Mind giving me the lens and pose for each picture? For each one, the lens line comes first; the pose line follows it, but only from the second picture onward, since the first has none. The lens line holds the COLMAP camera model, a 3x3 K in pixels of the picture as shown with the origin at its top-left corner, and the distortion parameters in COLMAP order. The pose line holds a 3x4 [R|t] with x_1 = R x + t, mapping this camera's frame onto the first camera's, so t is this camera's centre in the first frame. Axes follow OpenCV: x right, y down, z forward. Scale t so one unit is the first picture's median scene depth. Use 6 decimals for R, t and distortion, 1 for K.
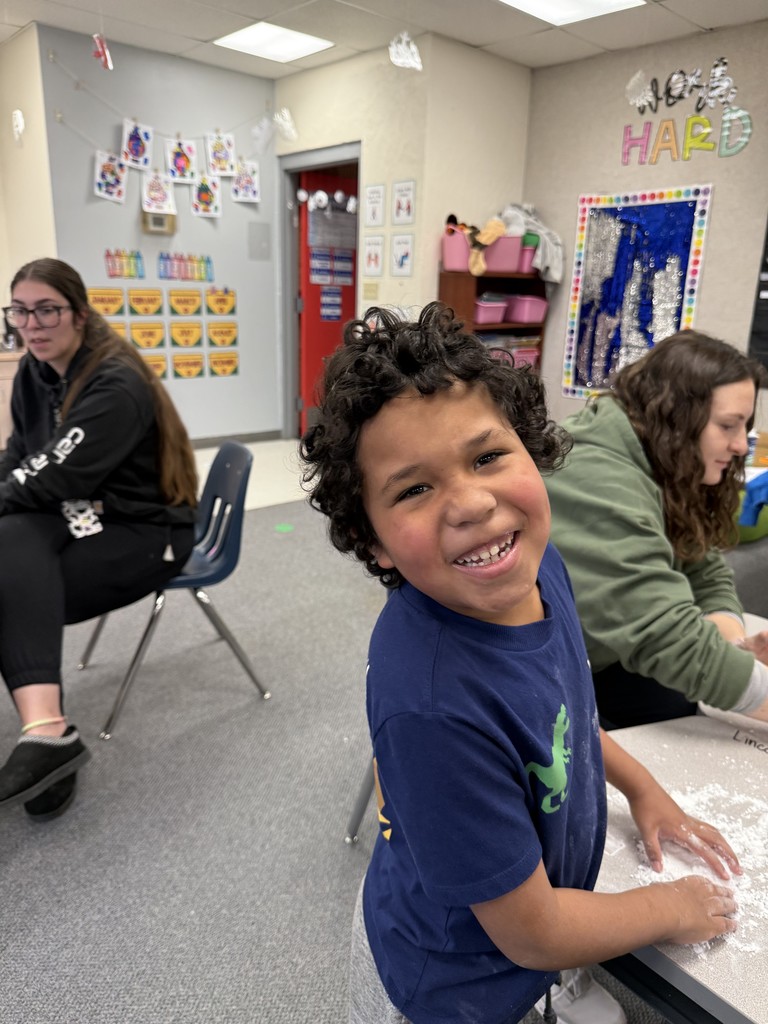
lens RADIAL K [[739.1, 0, 384.0], [0, 739.1, 512.0], [0, 0, 1]] dist [-0.005067, 0.004656]
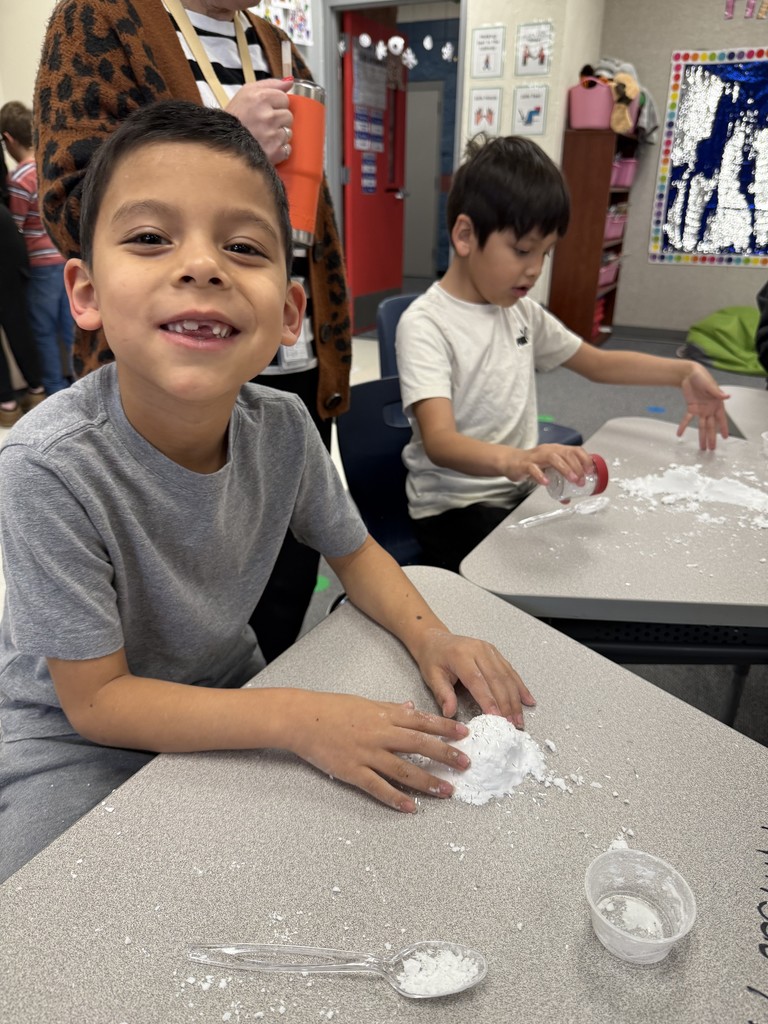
lens RADIAL K [[739.1, 0, 384.0], [0, 739.1, 512.0], [0, 0, 1]] dist [-0.005067, 0.004656]
pose [[0.934222, -0.153728, 0.321865, -0.509654], [0.111653, 0.983046, 0.145445, -0.007539], [-0.338767, -0.099940, 0.935547, 0.140875]]
